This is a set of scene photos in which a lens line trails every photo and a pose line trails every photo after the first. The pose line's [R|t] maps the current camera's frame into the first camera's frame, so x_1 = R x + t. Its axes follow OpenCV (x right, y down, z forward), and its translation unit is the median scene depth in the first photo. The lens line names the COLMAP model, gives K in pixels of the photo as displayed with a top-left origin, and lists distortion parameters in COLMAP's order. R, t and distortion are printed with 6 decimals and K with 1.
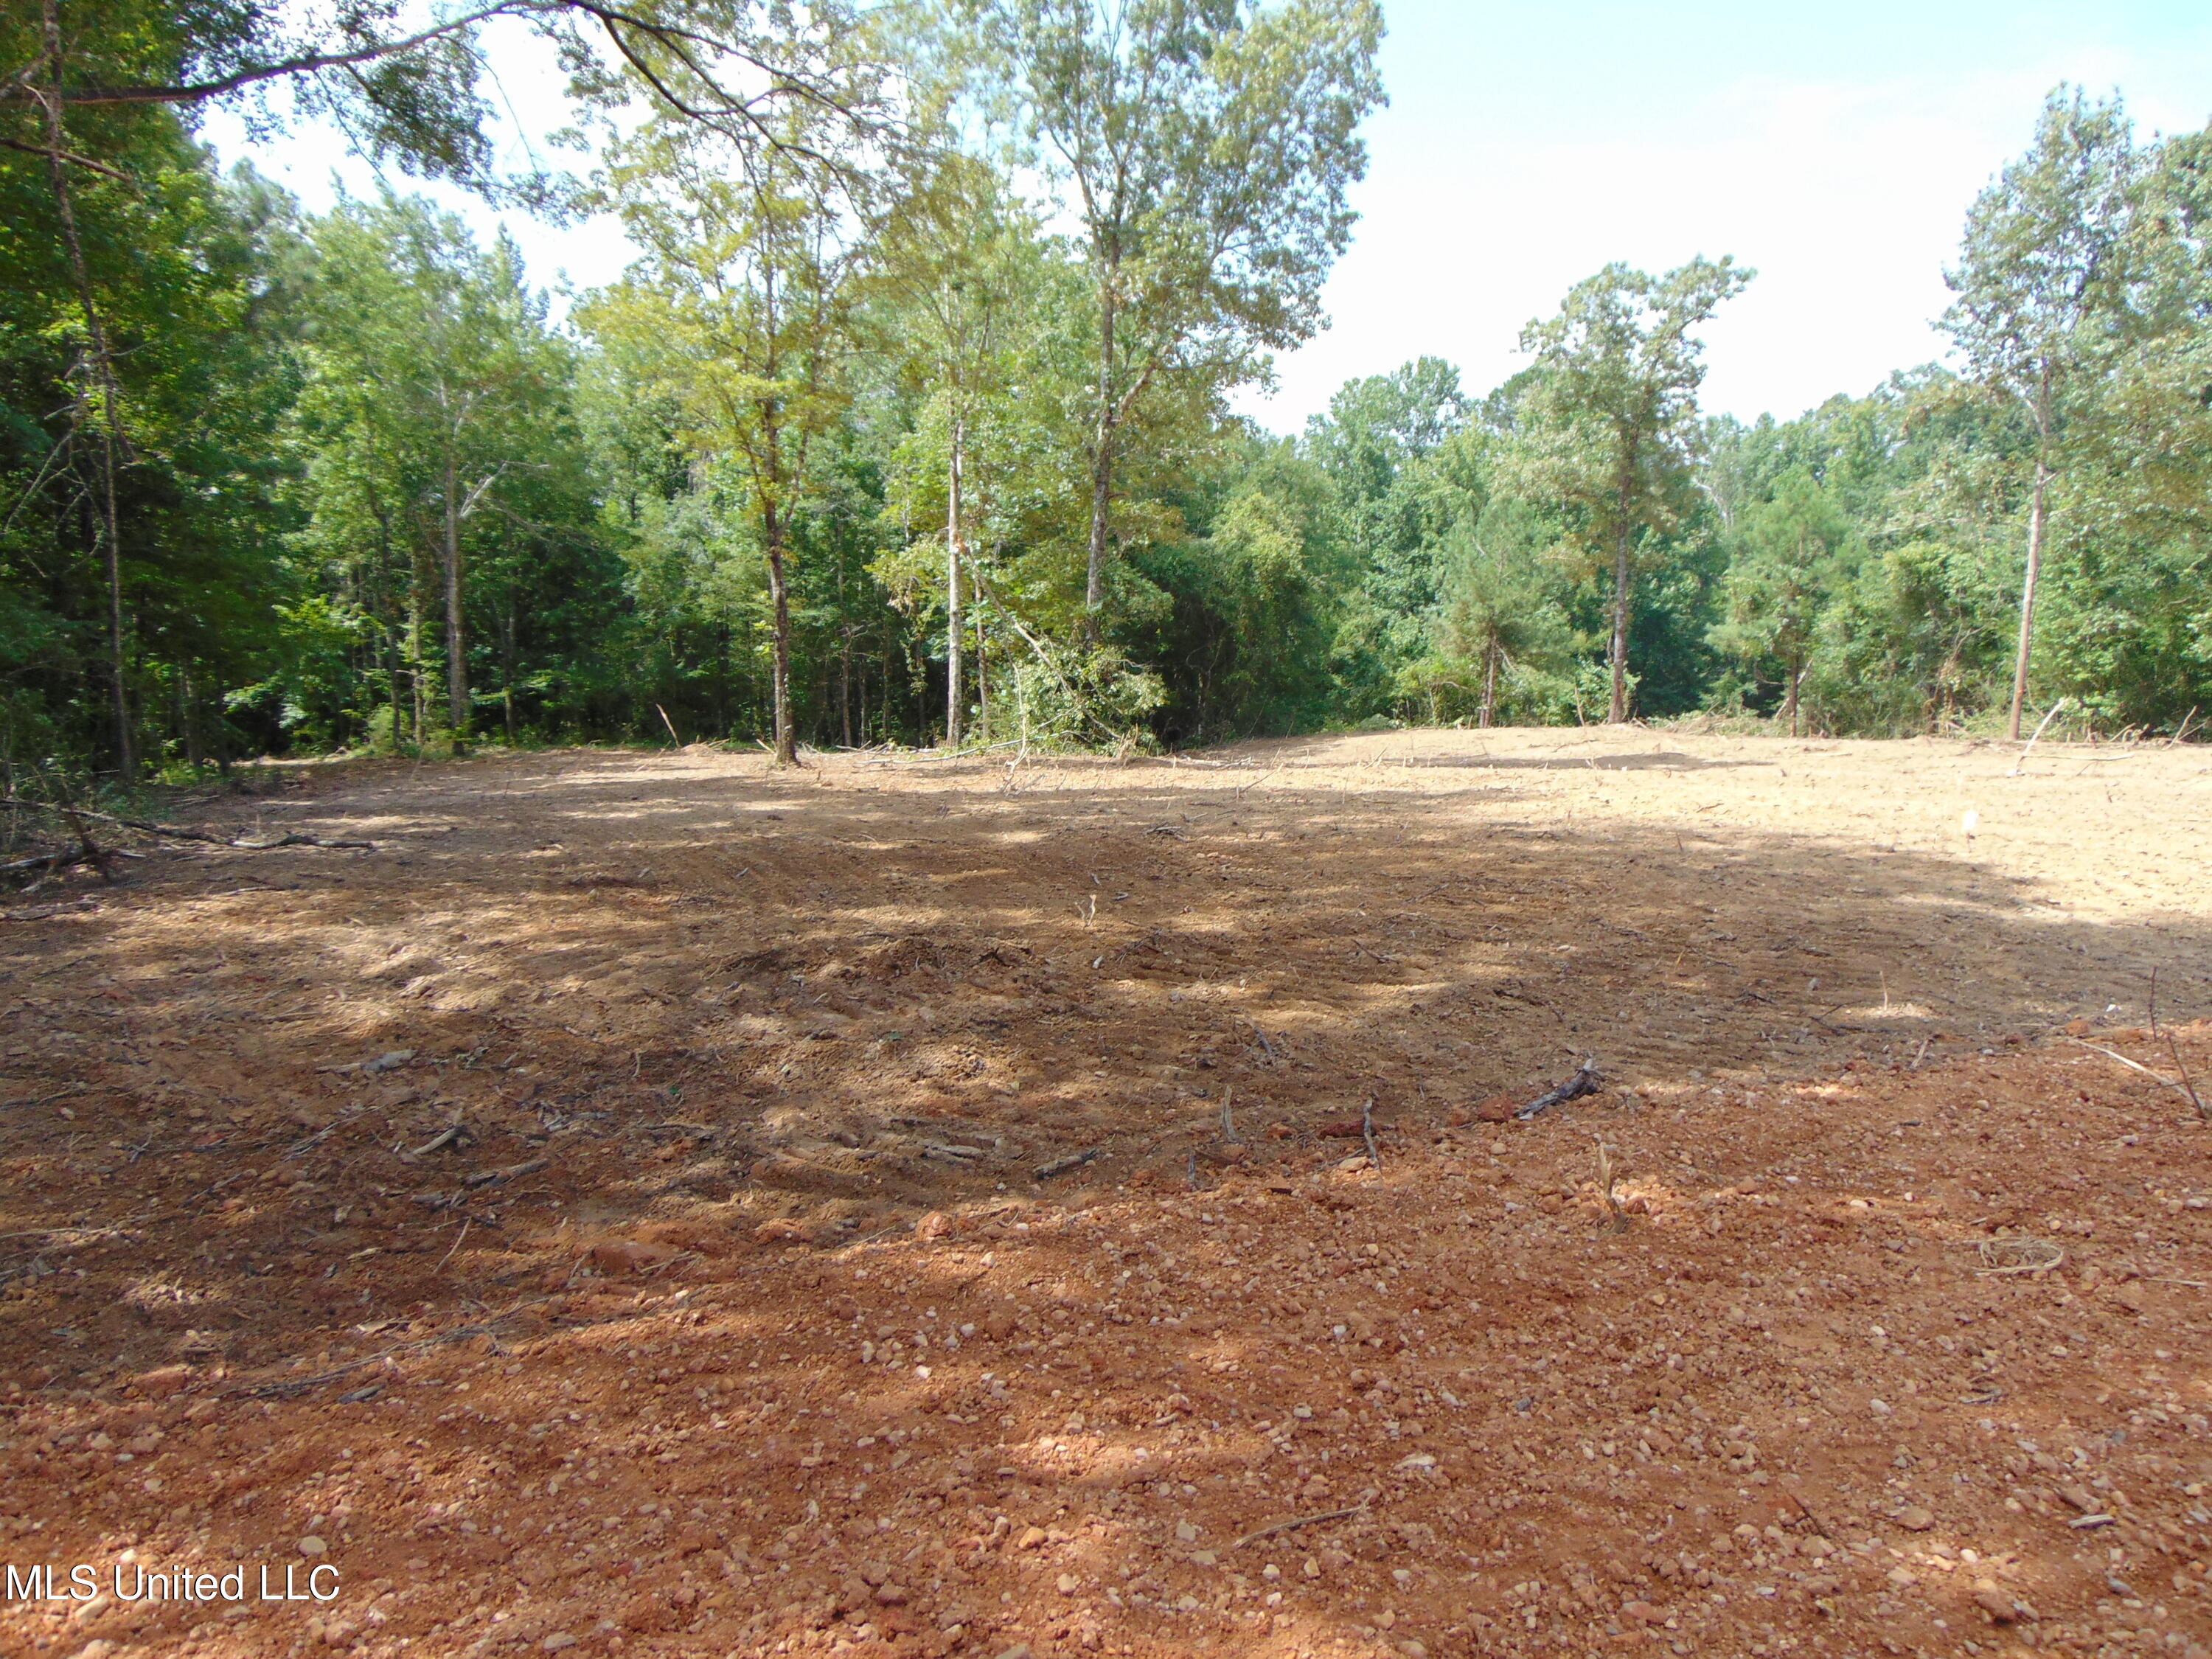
lens RADIAL K [[1664.3, 0, 1106.0], [0, 1664.3, 829.5], [0, 0, 1]] dist [-0.023719, 0.071360]
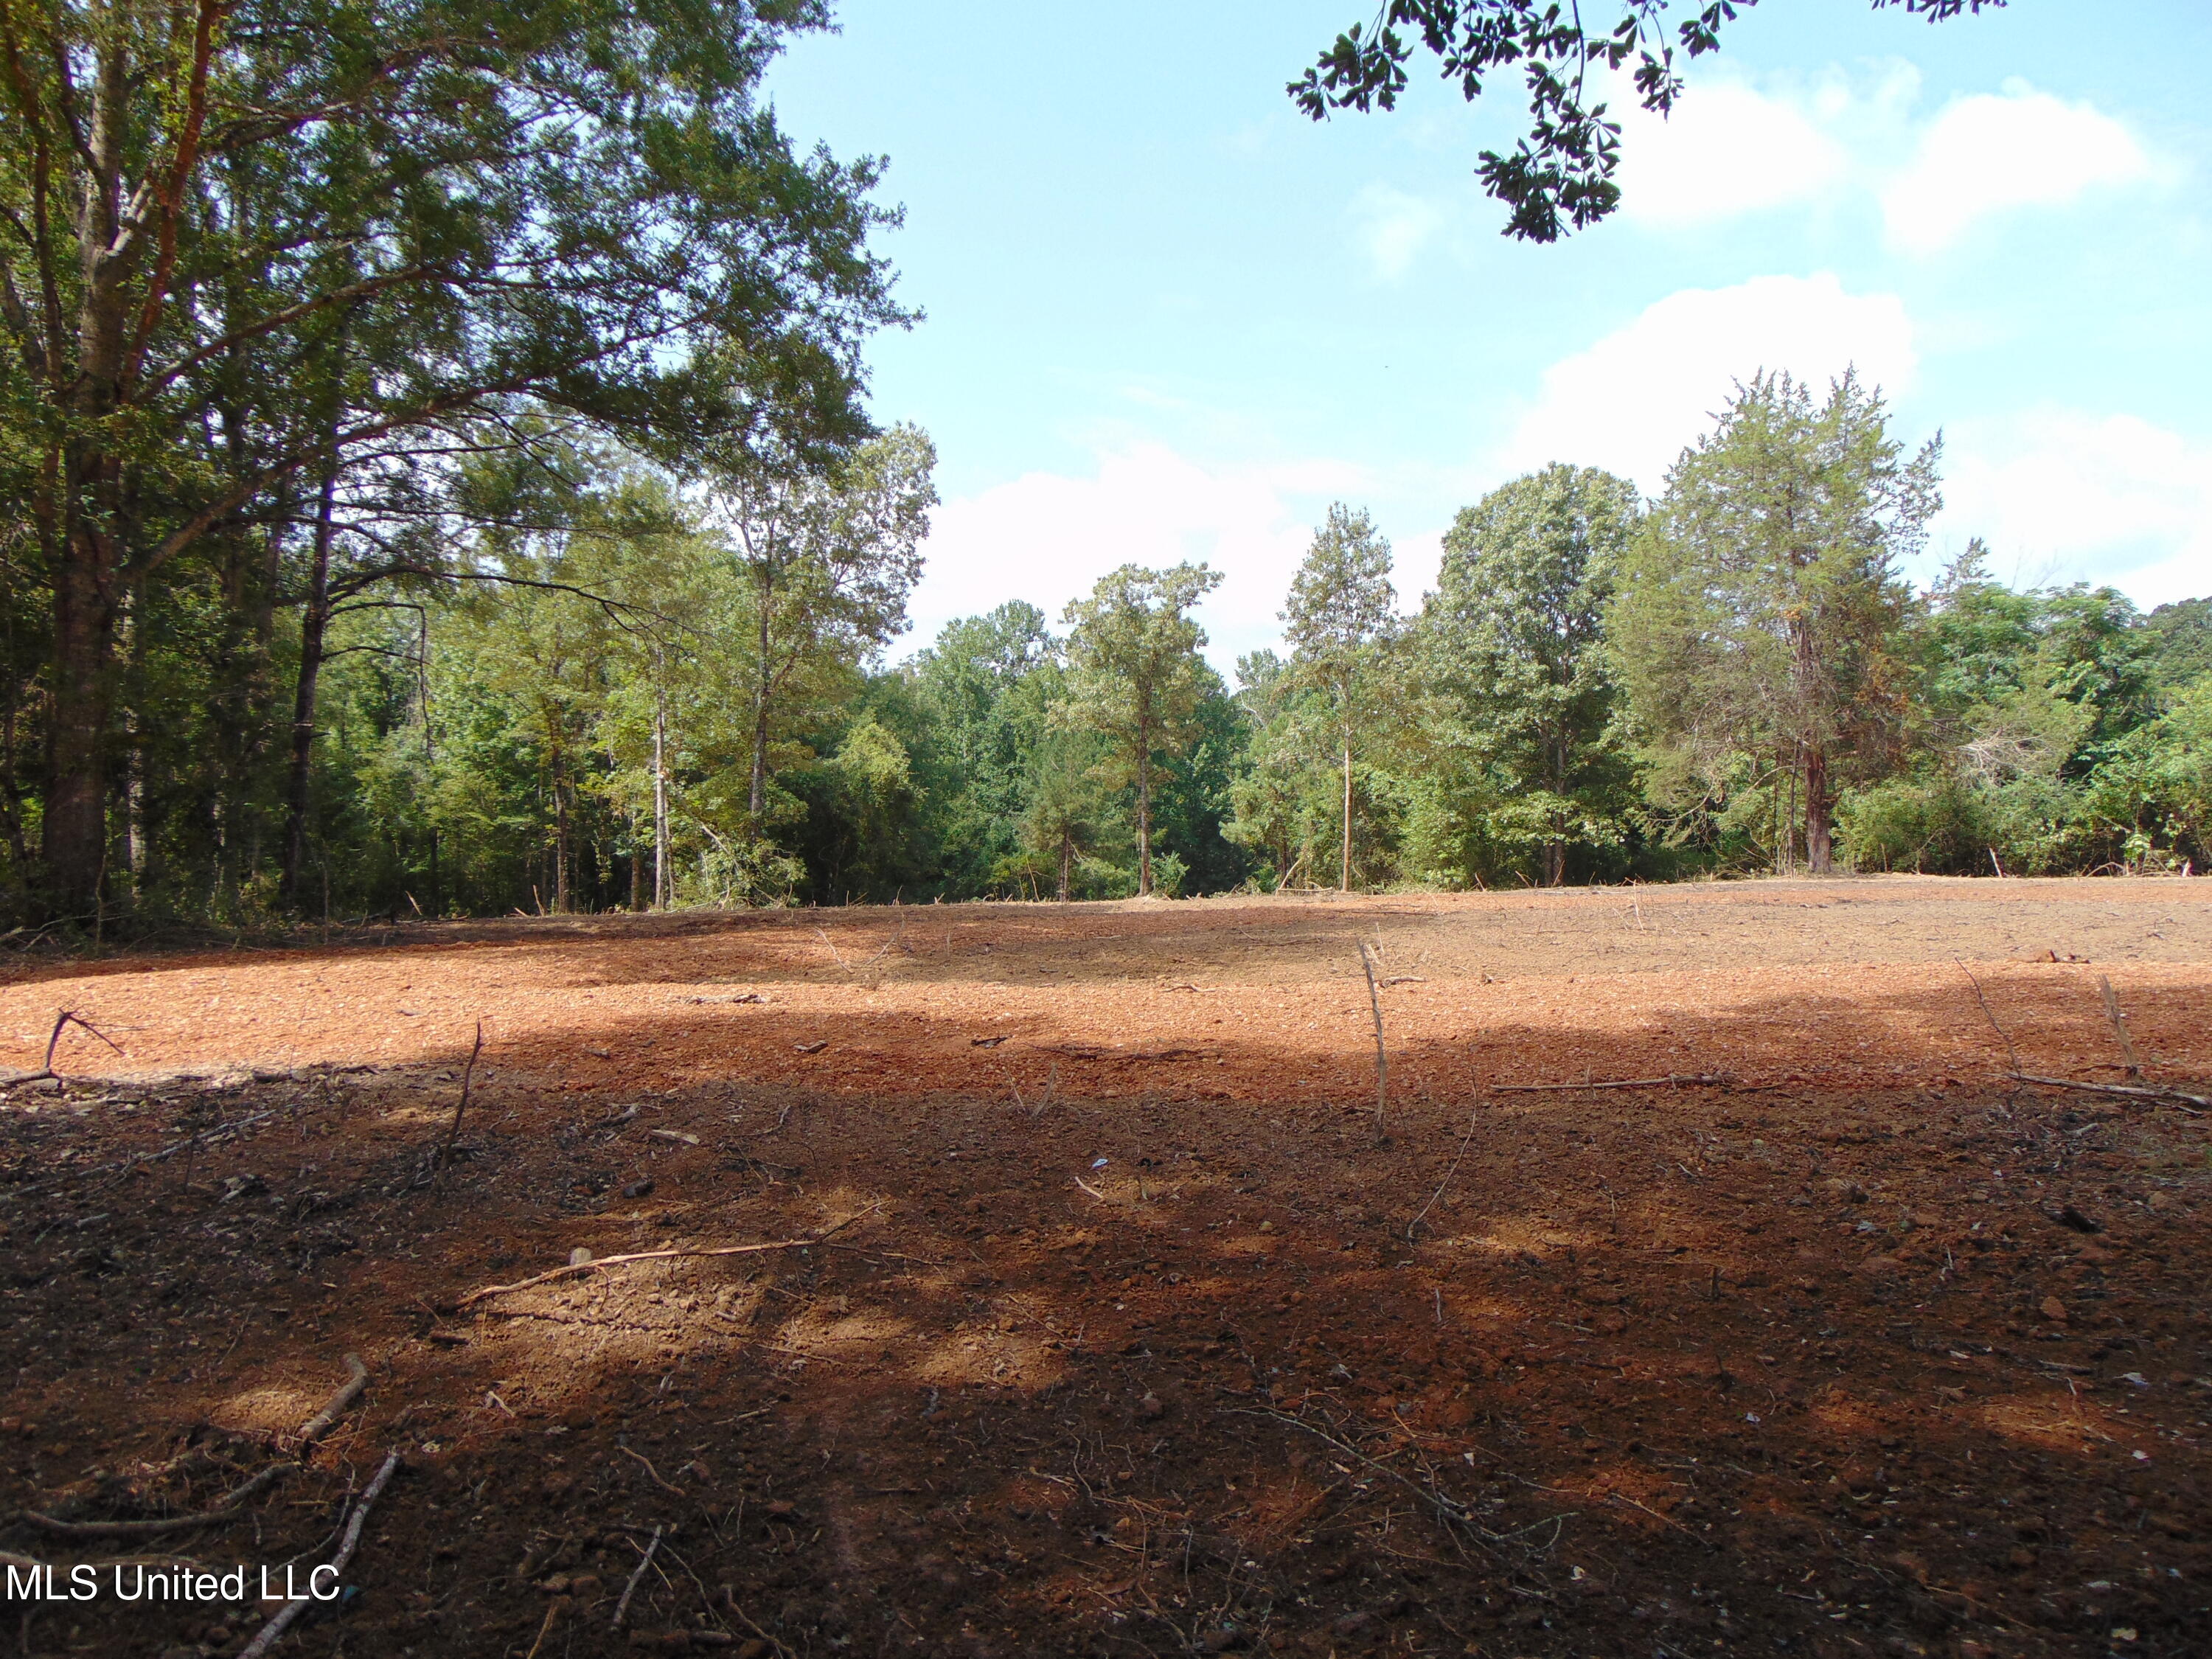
lens RADIAL K [[1709.7, 0, 1102.5], [0, 1709.7, 889.4], [0, 0, 1]] dist [-0.019927, -0.000109]
pose [[0.977278, -0.016293, 0.211336, -0.018260], [0.034615, 0.995924, -0.083290, 0.045777], [-0.209118, 0.088712, 0.973858, -0.349388]]
